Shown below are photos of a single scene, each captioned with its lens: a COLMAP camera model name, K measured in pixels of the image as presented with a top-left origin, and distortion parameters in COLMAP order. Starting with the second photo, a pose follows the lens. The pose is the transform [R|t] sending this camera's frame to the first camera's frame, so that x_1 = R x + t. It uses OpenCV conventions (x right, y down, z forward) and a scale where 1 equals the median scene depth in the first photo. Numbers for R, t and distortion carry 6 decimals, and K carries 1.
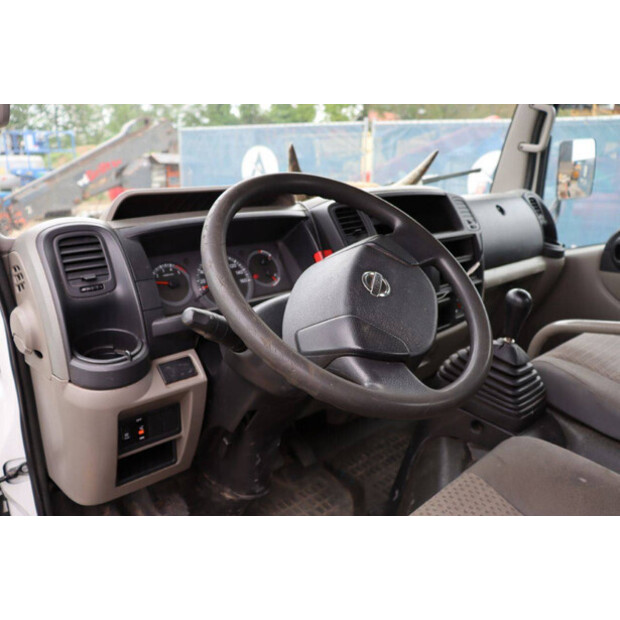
lens RADIAL K [[481.4, 0, 310.0], [0, 481.4, 310.0], [0, 0, 1]] dist [-0.167343, 0.113179]
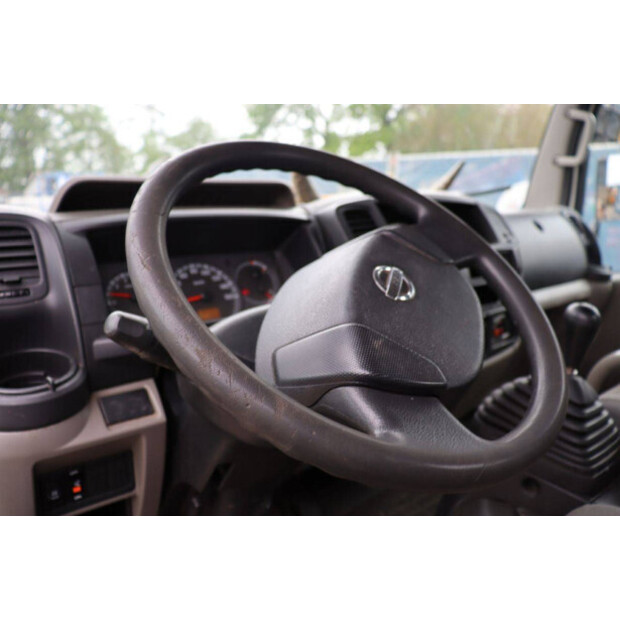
lens RADIAL K [[481.4, 0, 310.0], [0, 481.4, 310.0], [0, 0, 1]] dist [-0.167343, 0.113179]
pose [[0.999046, 0.001770, -0.043637, 0.040893], [-0.005451, 0.996419, -0.084372, 0.036702], [0.043331, 0.084529, 0.995478, 0.269450]]
